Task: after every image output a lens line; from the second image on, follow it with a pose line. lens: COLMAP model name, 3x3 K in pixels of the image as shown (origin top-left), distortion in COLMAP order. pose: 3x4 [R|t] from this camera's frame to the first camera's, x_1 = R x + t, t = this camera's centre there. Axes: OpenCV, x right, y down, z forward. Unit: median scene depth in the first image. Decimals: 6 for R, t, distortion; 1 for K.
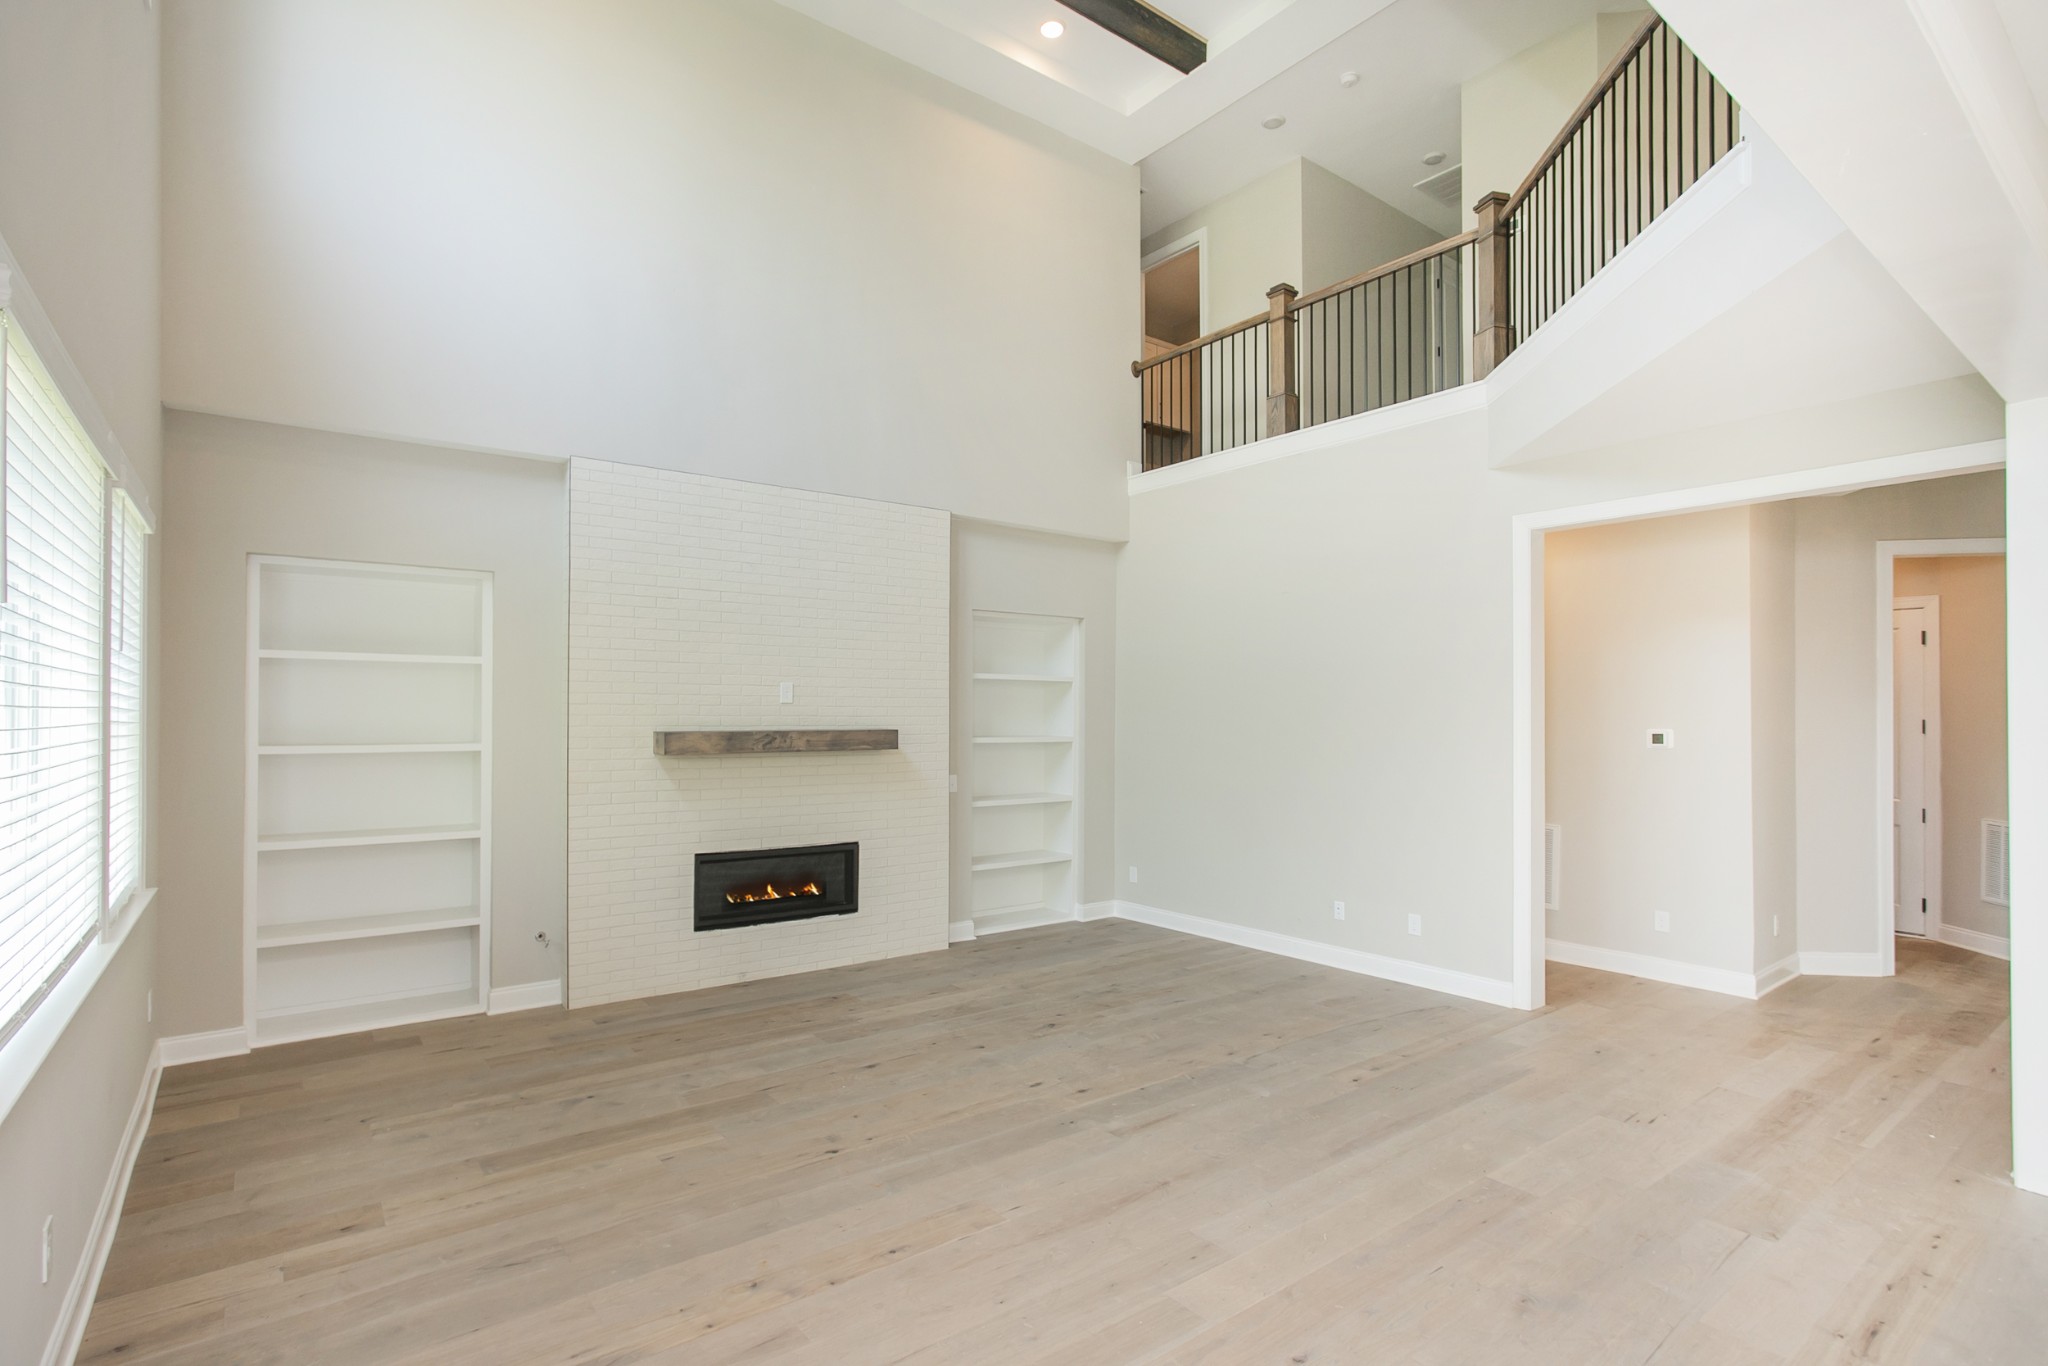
lens RADIAL K [[999.8, 0, 1013.0], [0, 999.8, 695.0], [0, 0, 1]] dist [-0.037430, 0.026167]
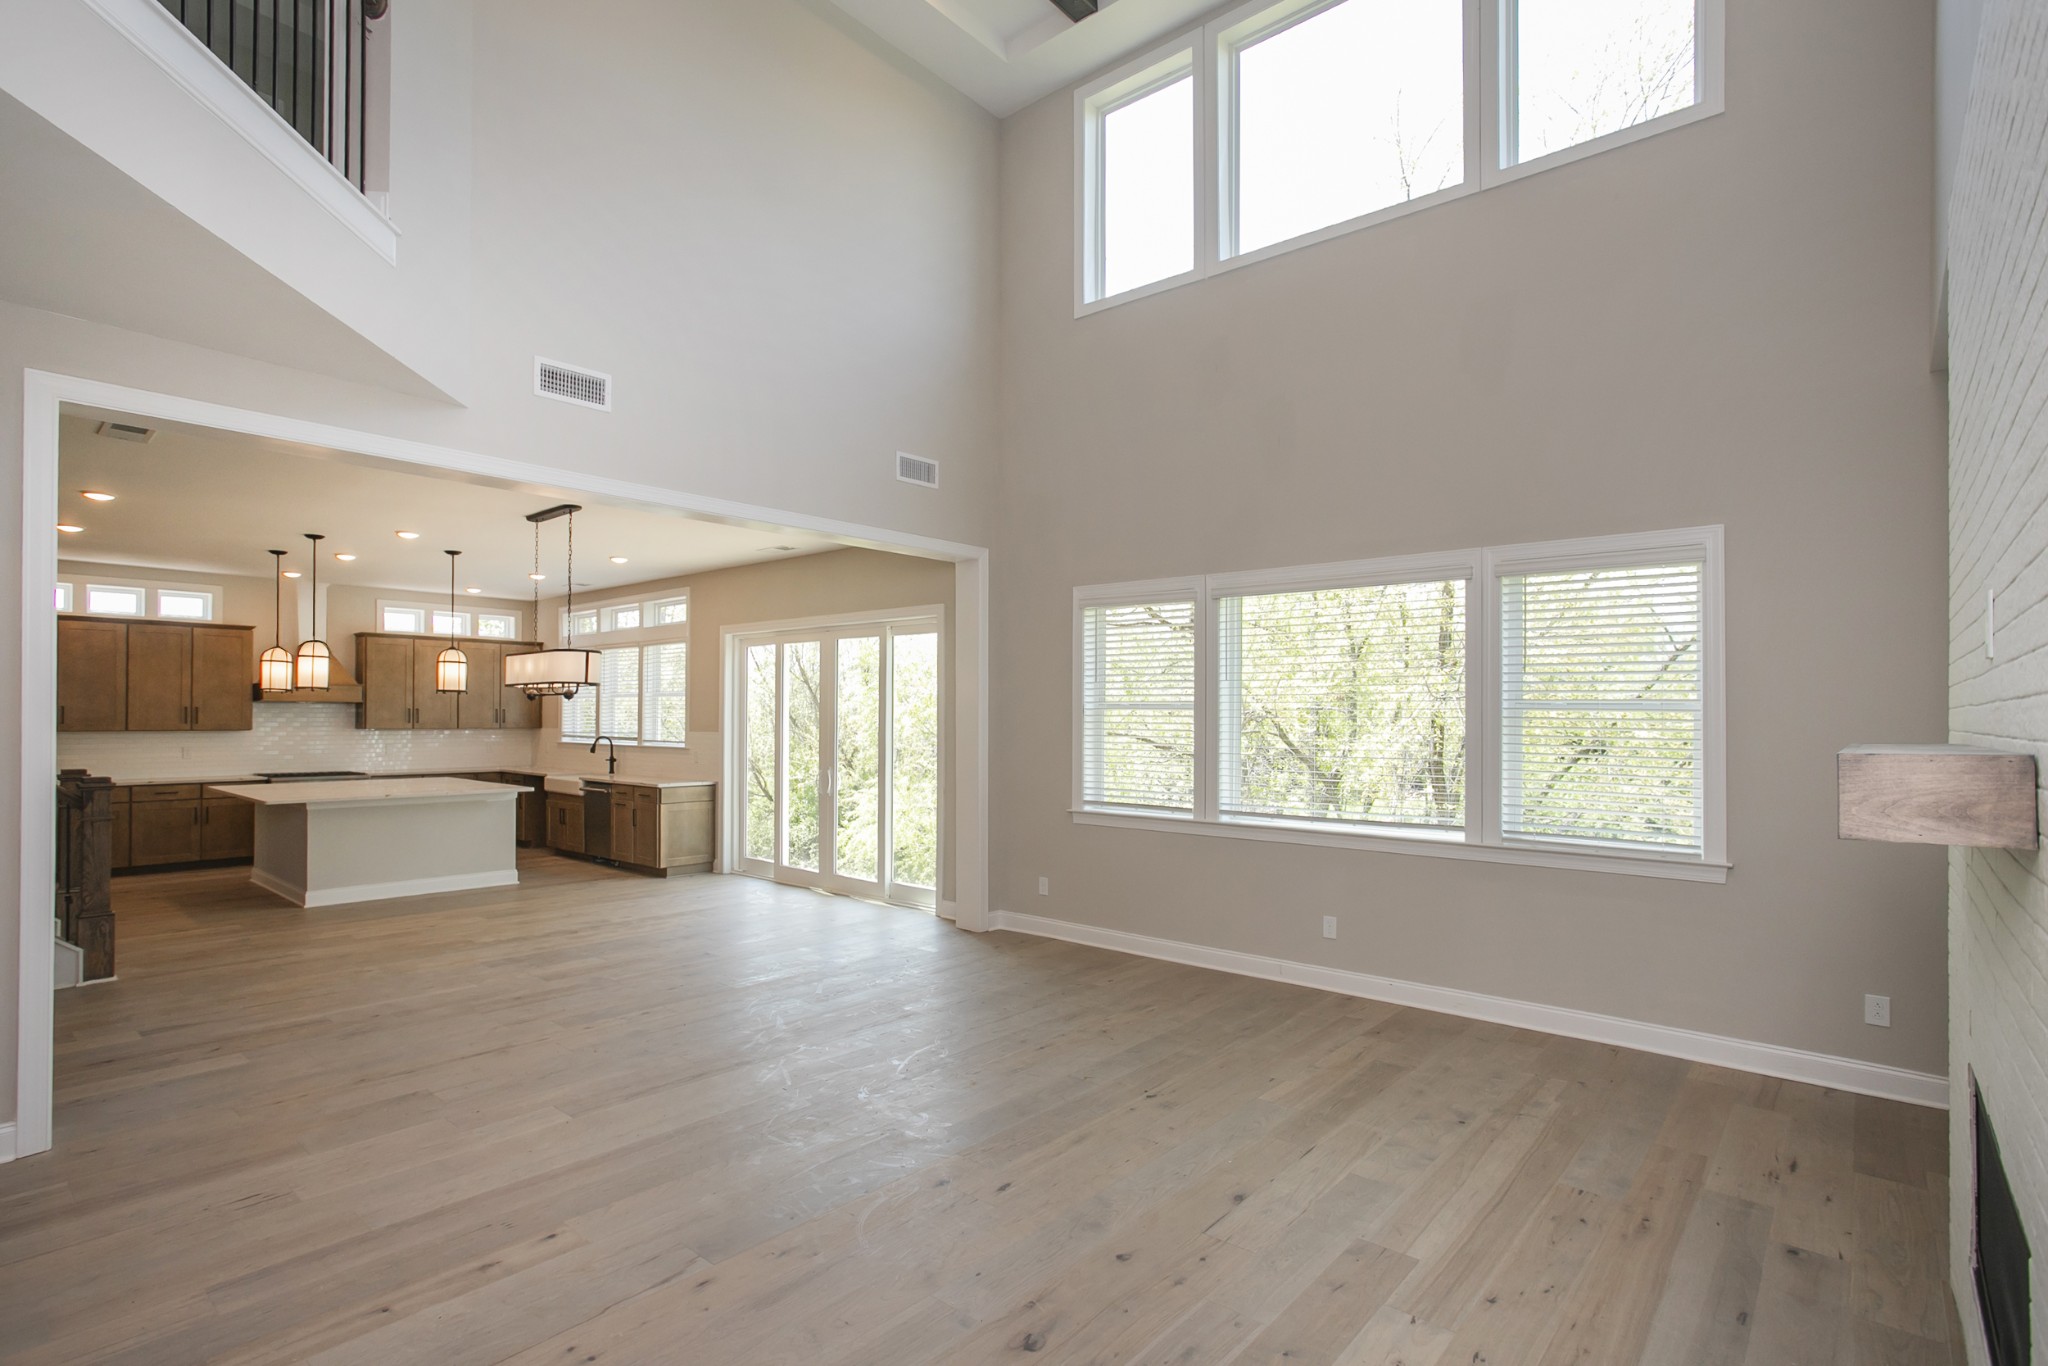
lens RADIAL K [[986.4, 0, 1022.4], [0, 986.4, 707.8], [0, 0, 1]] dist [-0.021325, 0.000523]
pose [[-0.976678, -0.006023, -0.214627, 0.135462], [-0.000032, 0.999611, -0.027907, 0.030571], [0.214712, -0.027249, -0.976297, 1.371470]]
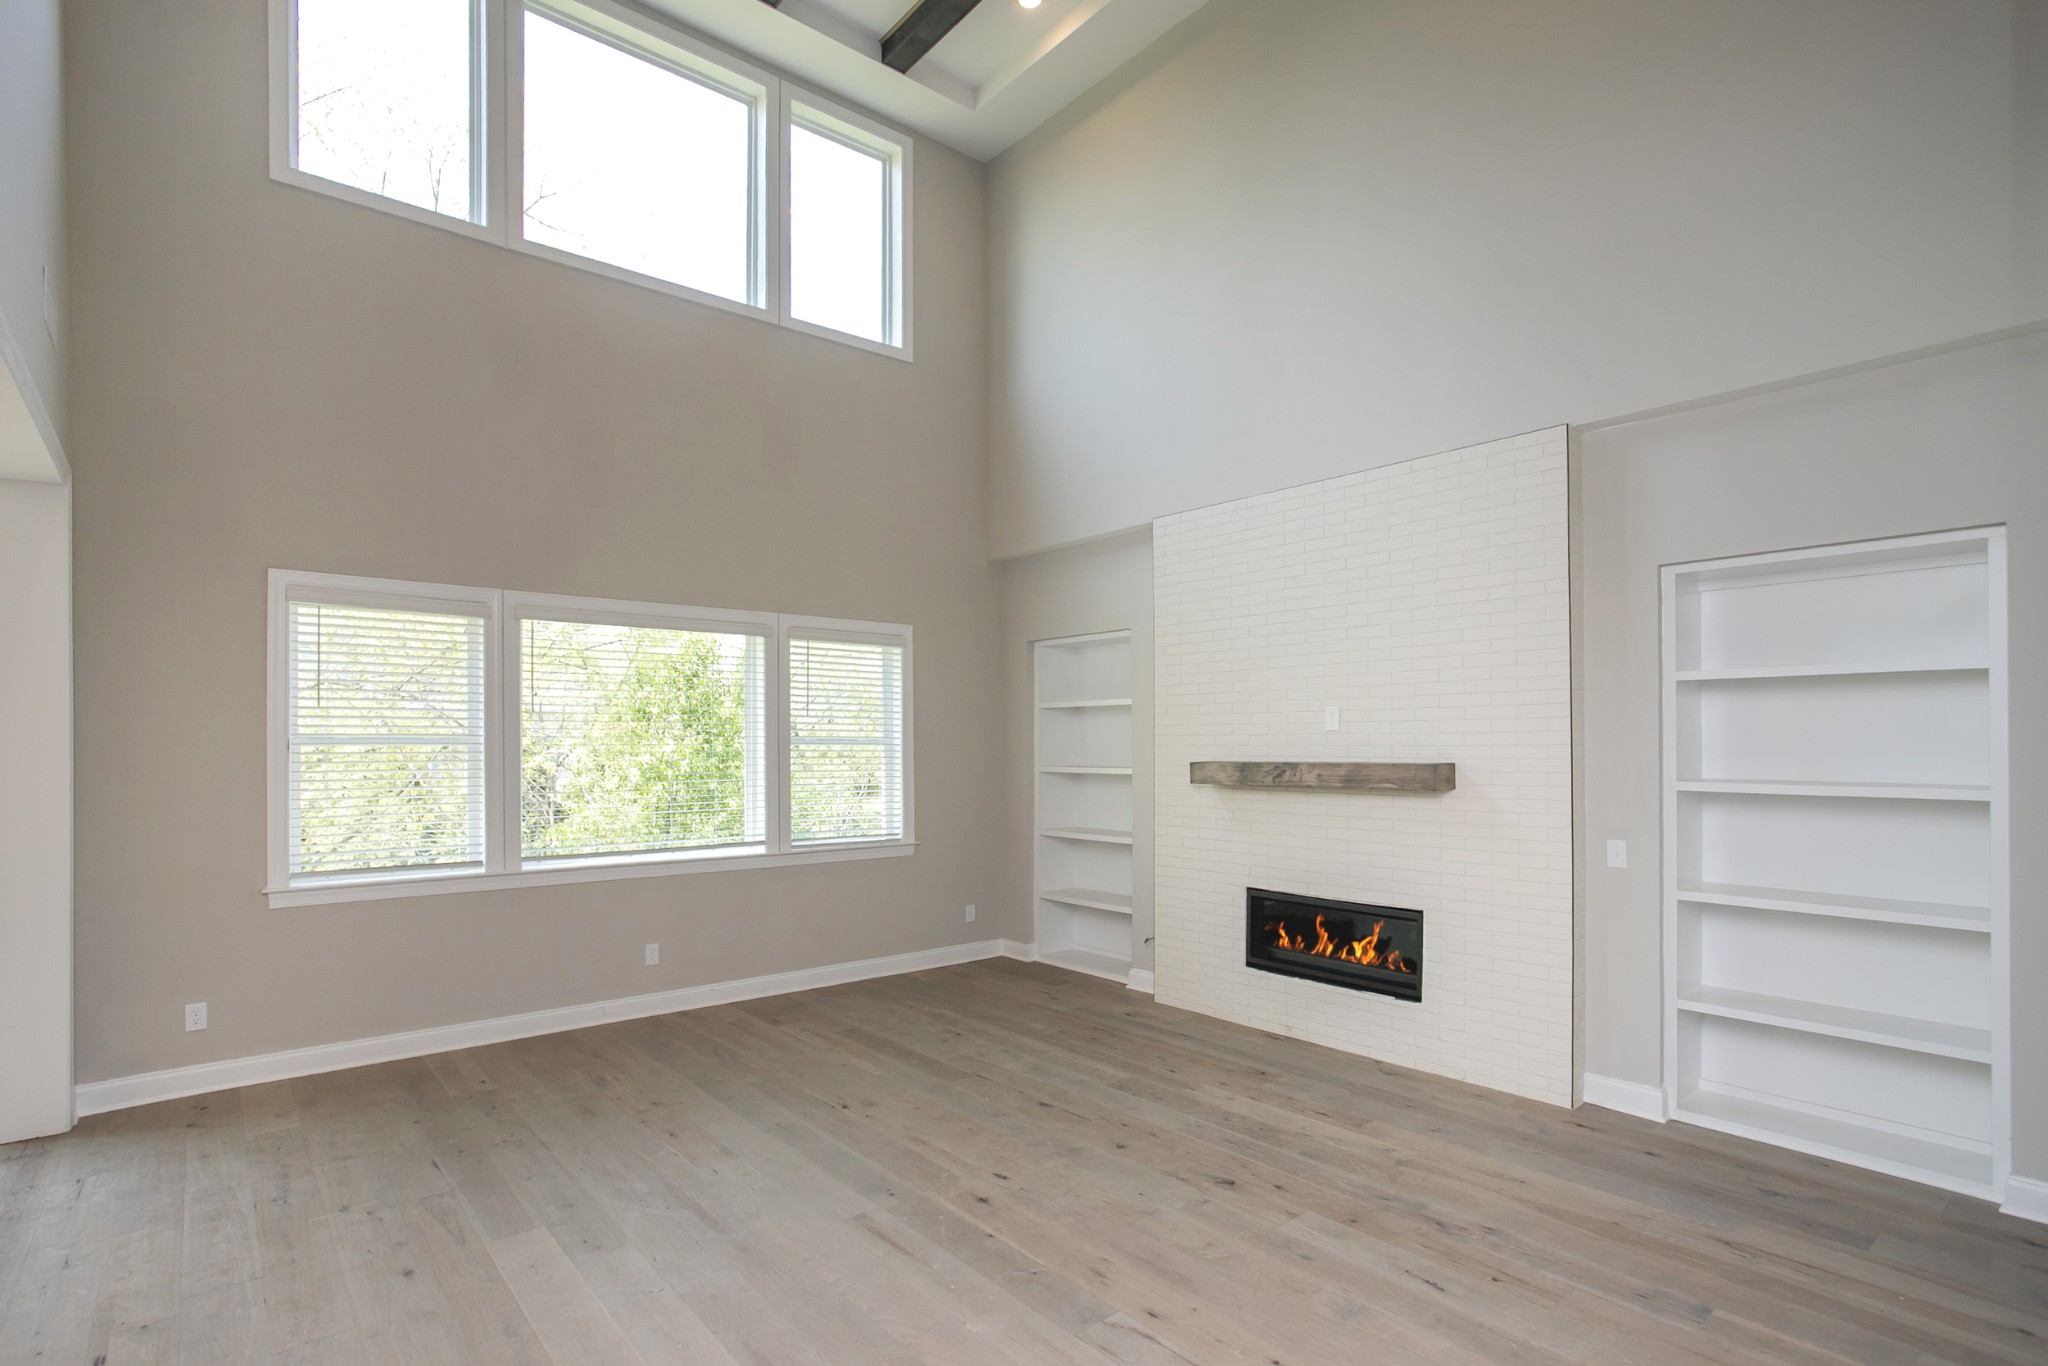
lens RADIAL K [[993.0, 0, 979.0], [0, 993.0, 730.1], [0, 0, 1]] dist [-0.019911, 0.000692]
pose [[0.026549, -0.019655, -0.999454, 0.687528], [0.025797, 0.999487, -0.018970, 0.017907], [0.999315, -0.025280, 0.027043, 0.754361]]
